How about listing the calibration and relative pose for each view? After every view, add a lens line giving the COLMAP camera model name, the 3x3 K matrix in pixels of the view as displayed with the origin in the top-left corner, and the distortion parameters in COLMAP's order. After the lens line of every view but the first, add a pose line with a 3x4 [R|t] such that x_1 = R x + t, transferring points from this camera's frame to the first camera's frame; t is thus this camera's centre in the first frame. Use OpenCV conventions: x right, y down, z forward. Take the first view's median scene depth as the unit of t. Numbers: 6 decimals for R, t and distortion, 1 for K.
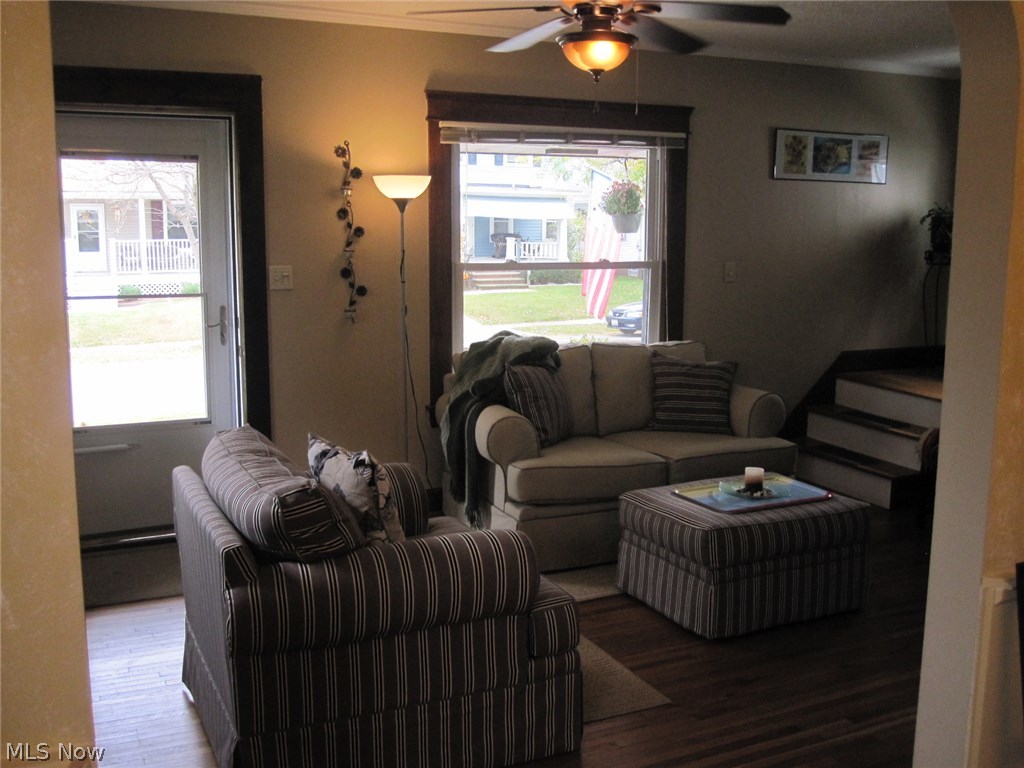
lens RADIAL K [[1002.6, 0, 512.0], [0, 1002.6, 384.0], [0, 0, 1]] dist [-0.062443, 0.008772]
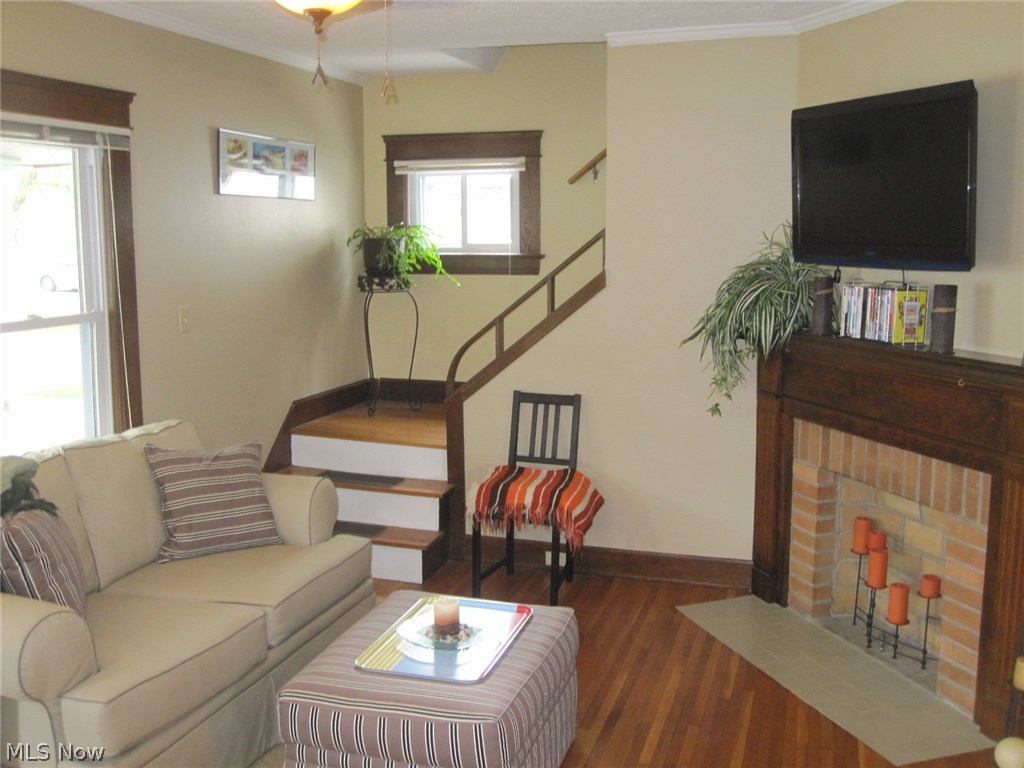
lens RADIAL K [[1002.6, 0, 512.0], [0, 1002.6, 384.0], [0, 0, 1]] dist [-0.062443, 0.008772]
pose [[0.679150, -0.112783, 0.725283, -0.190167], [0.116753, 0.992143, 0.044953, -0.081055], [-0.724654, 0.054149, 0.686982, 0.372735]]
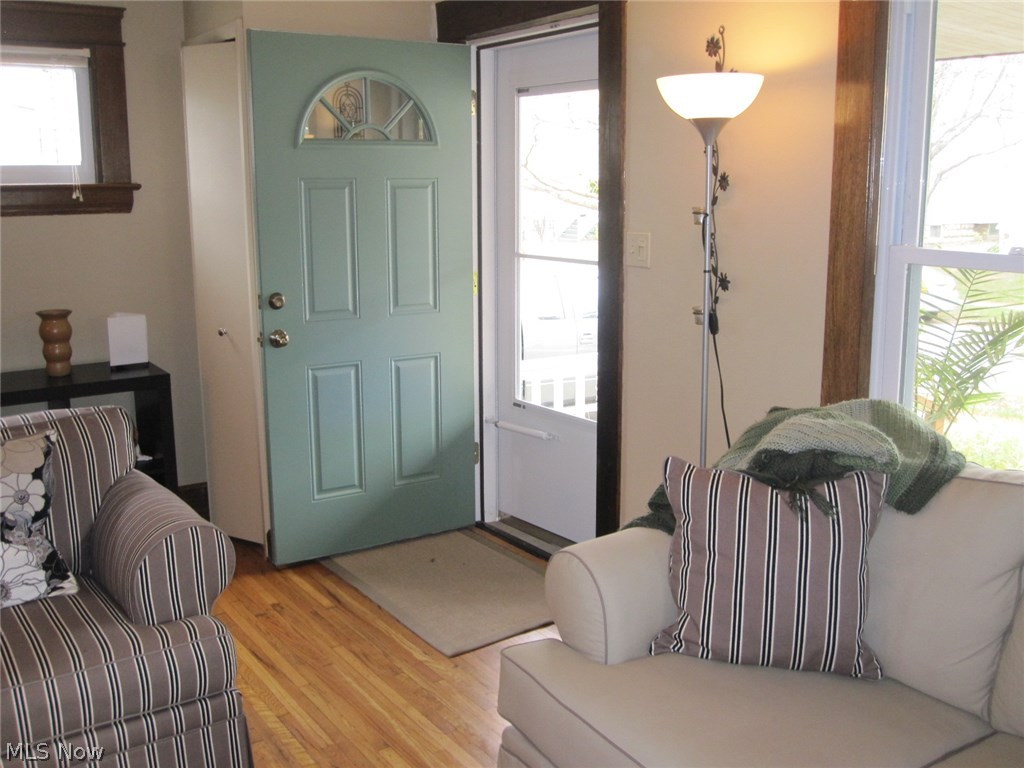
lens RADIAL K [[1002.6, 0, 512.0], [0, 1002.6, 384.0], [0, 0, 1]] dist [-0.062443, 0.008772]
pose [[0.170344, 0.190048, -0.966884, 0.411839], [-0.153032, 0.974422, 0.164568, -0.113558], [0.973429, 0.119931, 0.195071, 0.778944]]
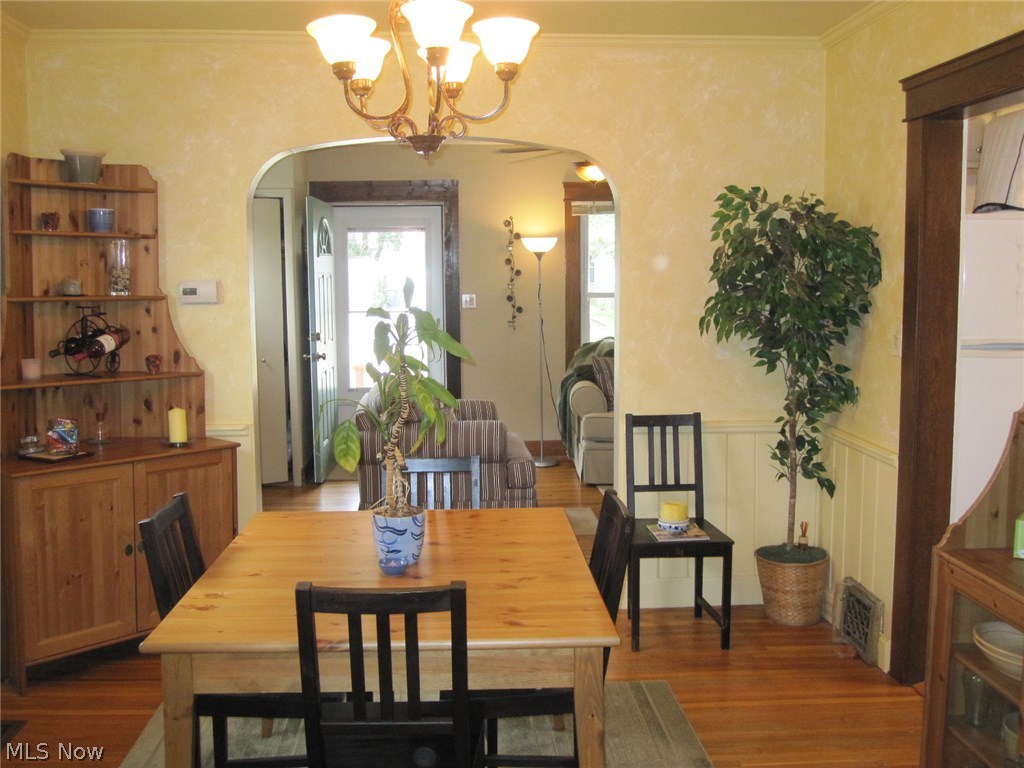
lens RADIAL K [[1002.6, 0, 512.0], [0, 1002.6, 384.0], [0, 0, 1]] dist [-0.062443, 0.008772]
pose [[0.930730, 0.029904, -0.364482, 0.426731], [-0.043976, 0.998571, -0.030369, 0.074595], [0.363053, 0.044294, 0.930715, -0.486771]]
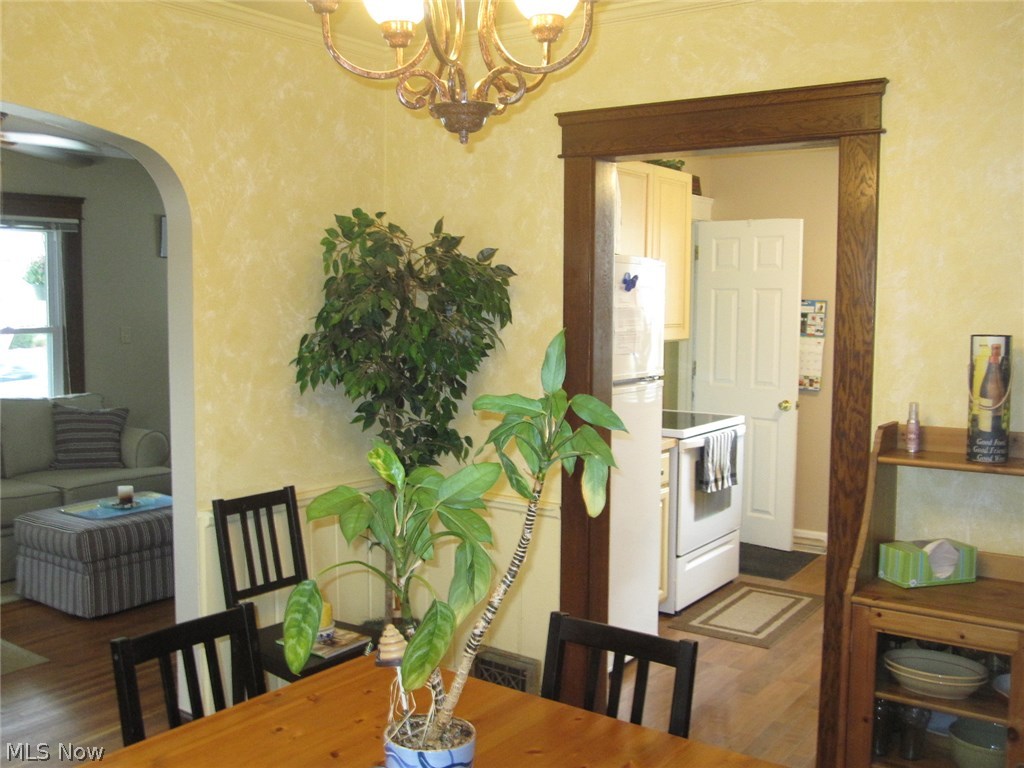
lens RADIAL K [[1002.6, 0, 512.0], [0, 1002.6, 384.0], [0, 0, 1]] dist [-0.062443, 0.008772]
pose [[0.872761, -0.039935, 0.486512, 0.049426], [0.069173, 0.996709, -0.042275, 0.033947], [-0.483223, 0.070549, 0.872650, -0.301766]]
